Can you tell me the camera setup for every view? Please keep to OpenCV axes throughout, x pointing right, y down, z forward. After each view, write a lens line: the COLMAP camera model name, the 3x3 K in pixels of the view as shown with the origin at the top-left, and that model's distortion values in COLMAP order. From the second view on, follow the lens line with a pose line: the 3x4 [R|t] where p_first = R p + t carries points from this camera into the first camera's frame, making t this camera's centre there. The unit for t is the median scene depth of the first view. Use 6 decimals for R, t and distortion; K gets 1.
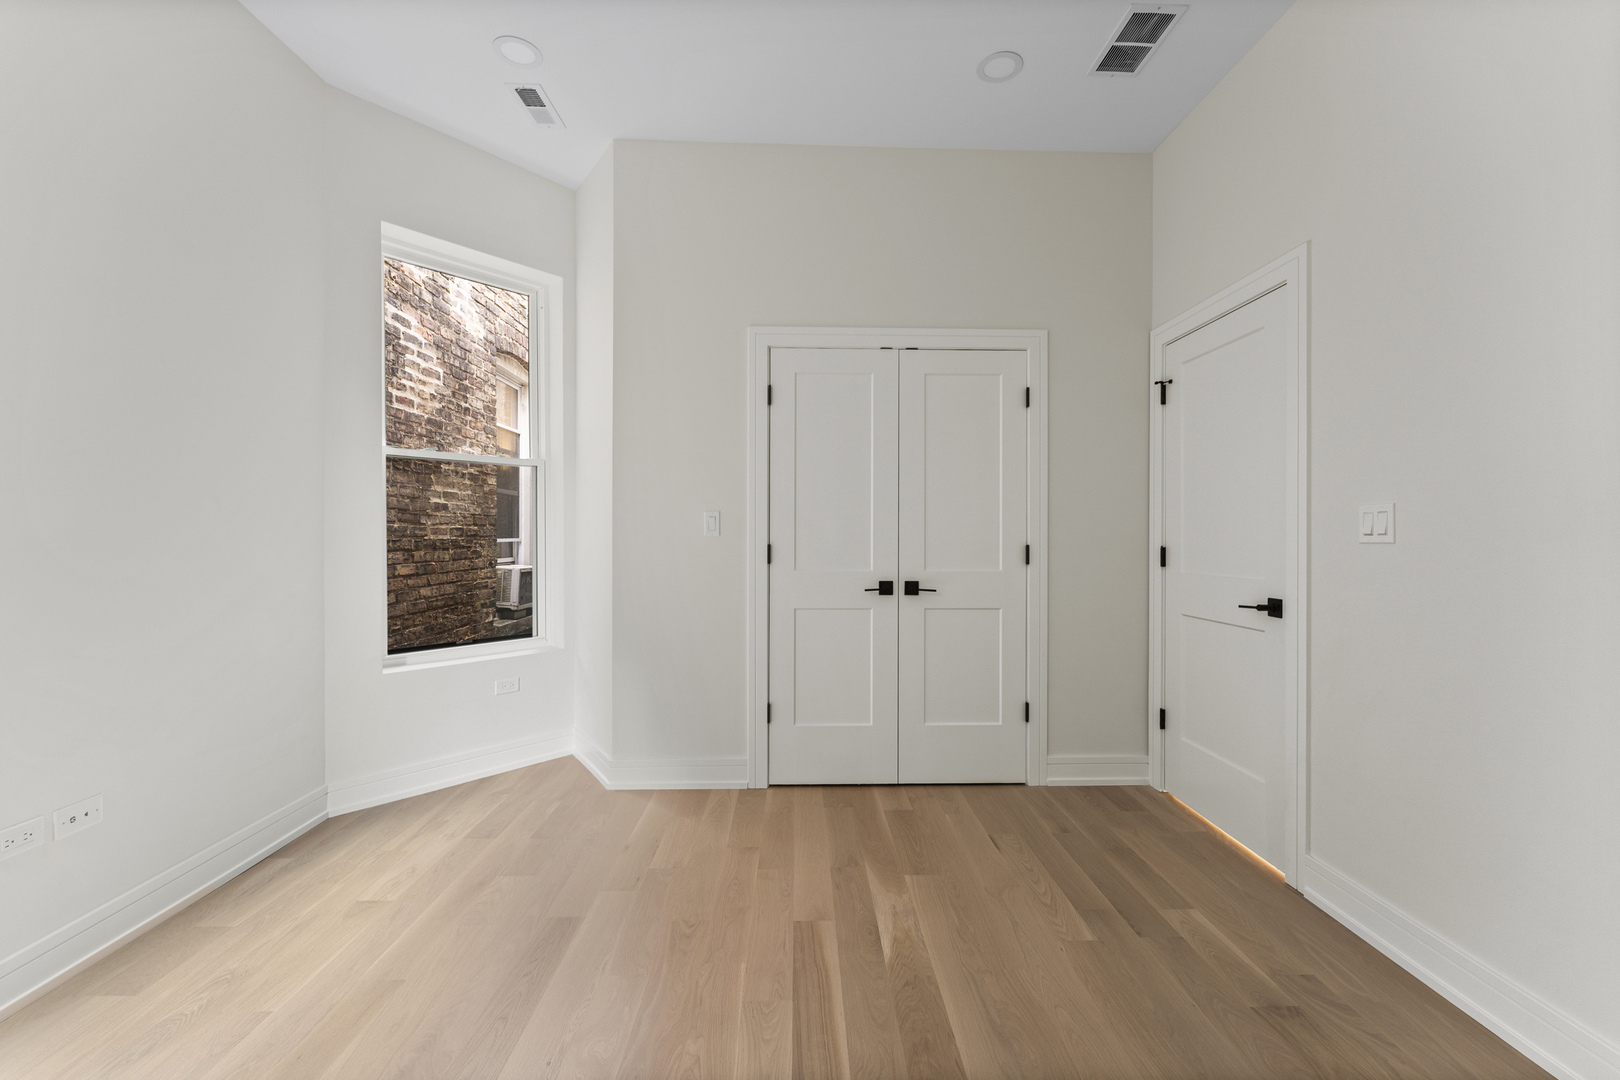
lens RADIAL K [[645.5, 0, 815.6], [0, 645.5, 534.0], [0, 0, 1]] dist [0.000775, 0.000054]
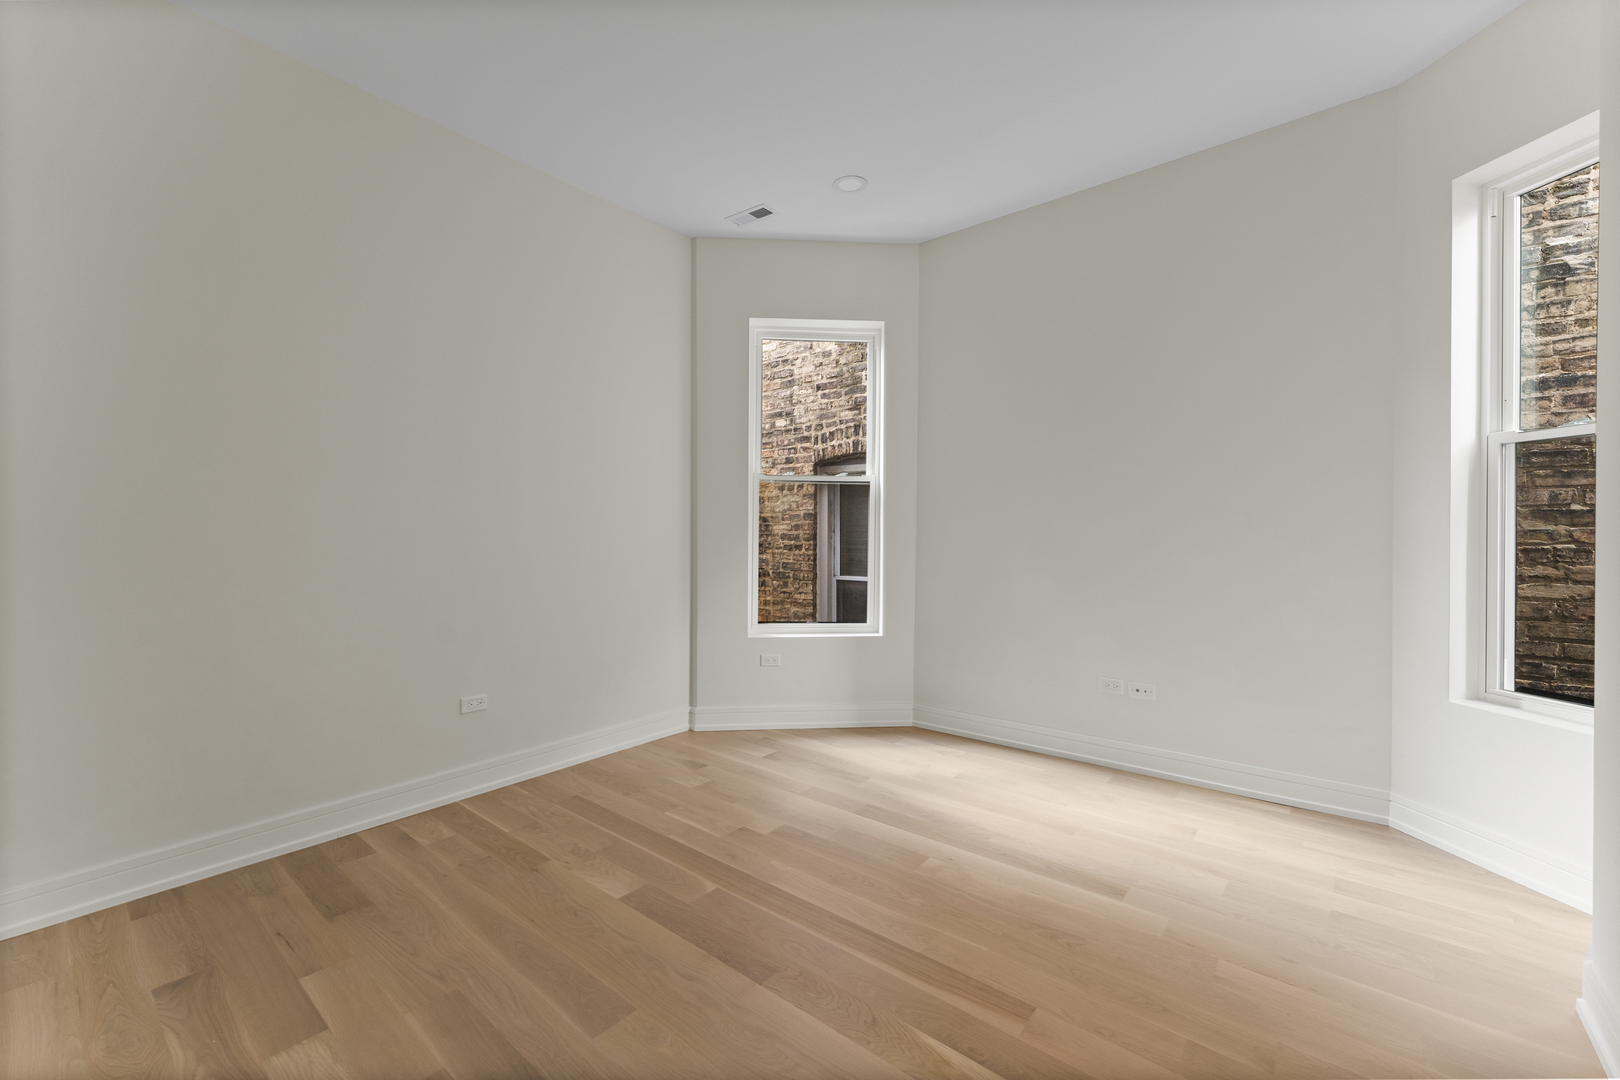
lens RADIAL K [[653.3, 0, 813.9], [0, 653.3, 544.7], [0, 0, 1]] dist [0.002388, -0.000144]
pose [[-0.659634, 0.000149, -0.751587, 0.792126], [-0.004693, 0.999980, 0.004317, 0.013388], [0.751572, 0.006374, -0.659620, 1.364032]]
